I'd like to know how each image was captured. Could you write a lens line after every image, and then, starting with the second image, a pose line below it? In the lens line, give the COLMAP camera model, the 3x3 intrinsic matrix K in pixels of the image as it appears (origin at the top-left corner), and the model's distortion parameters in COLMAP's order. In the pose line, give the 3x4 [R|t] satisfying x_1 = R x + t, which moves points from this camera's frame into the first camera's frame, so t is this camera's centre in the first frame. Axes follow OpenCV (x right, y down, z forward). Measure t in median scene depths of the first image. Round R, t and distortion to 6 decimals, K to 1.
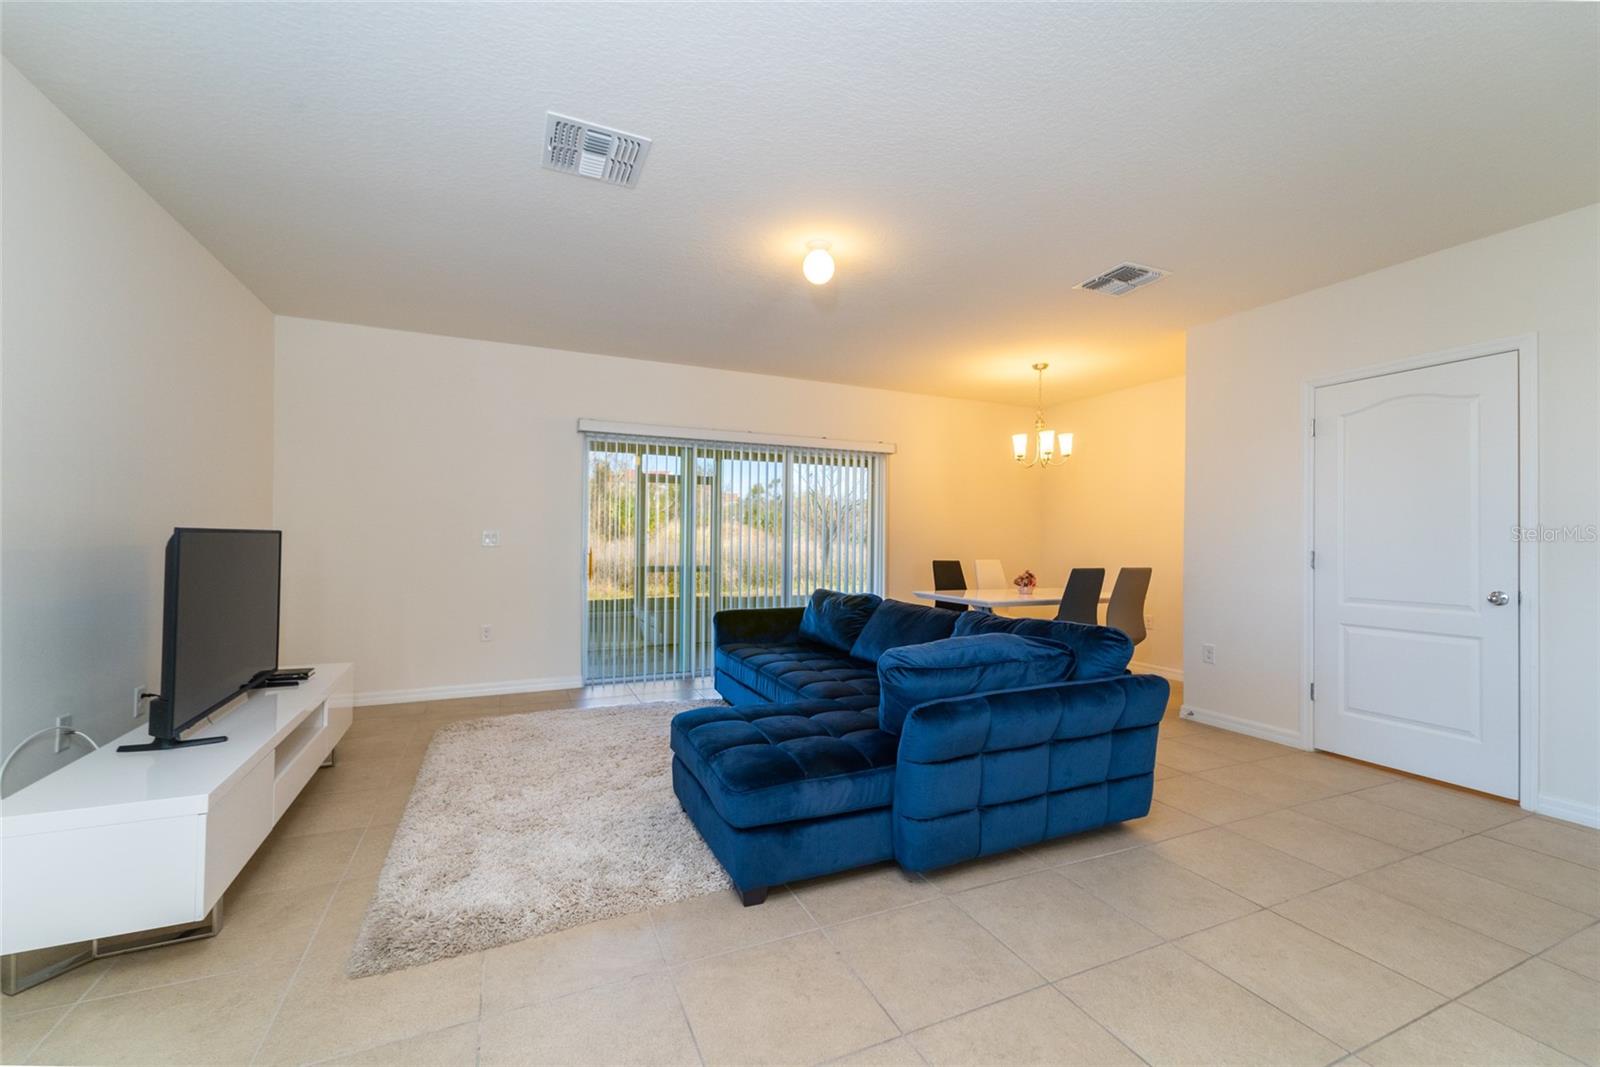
lens RADIAL K [[653.8, 0, 807.9], [0, 653.8, 534.6], [0, 0, 1]] dist [0.013255, -0.000100]
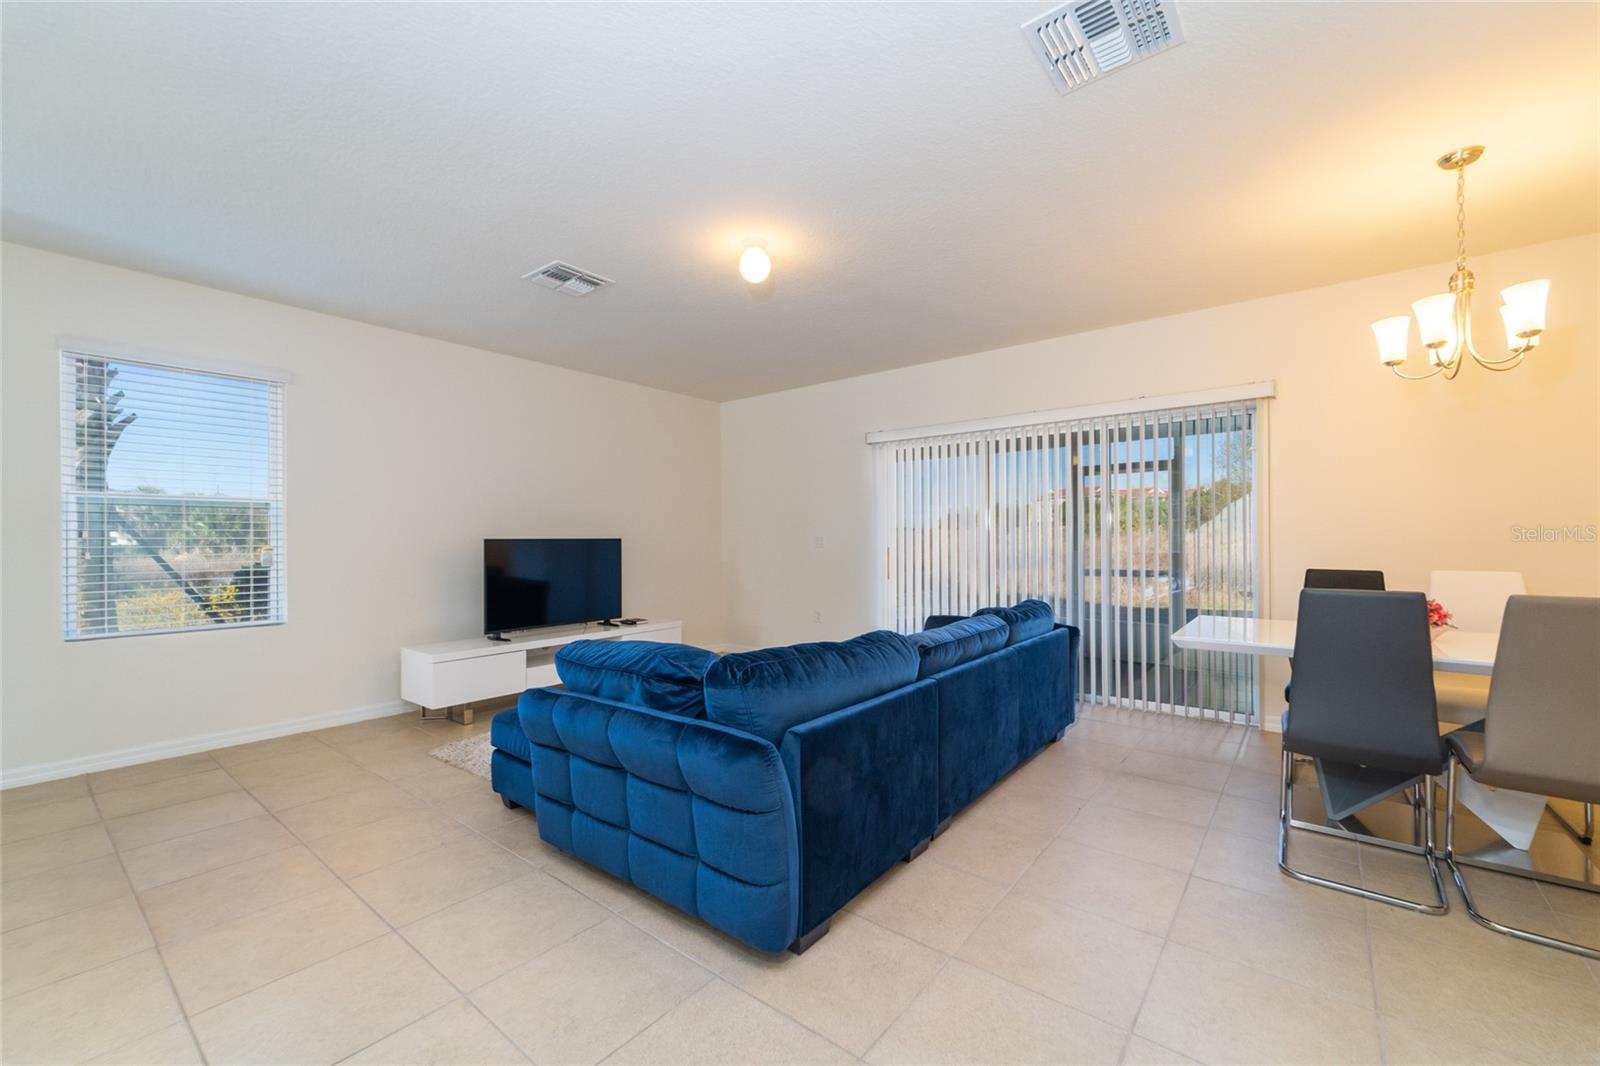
lens RADIAL K [[653.8, 0, 798.4], [0, 653.8, 533.5], [0, 0, 1]] dist [0.013255, -0.000100]
pose [[0.450021, -0.021653, -0.892755, 0.558768], [0.017226, 0.999730, -0.015565, 0.009819], [0.892852, -0.008374, 0.450273, 0.365272]]
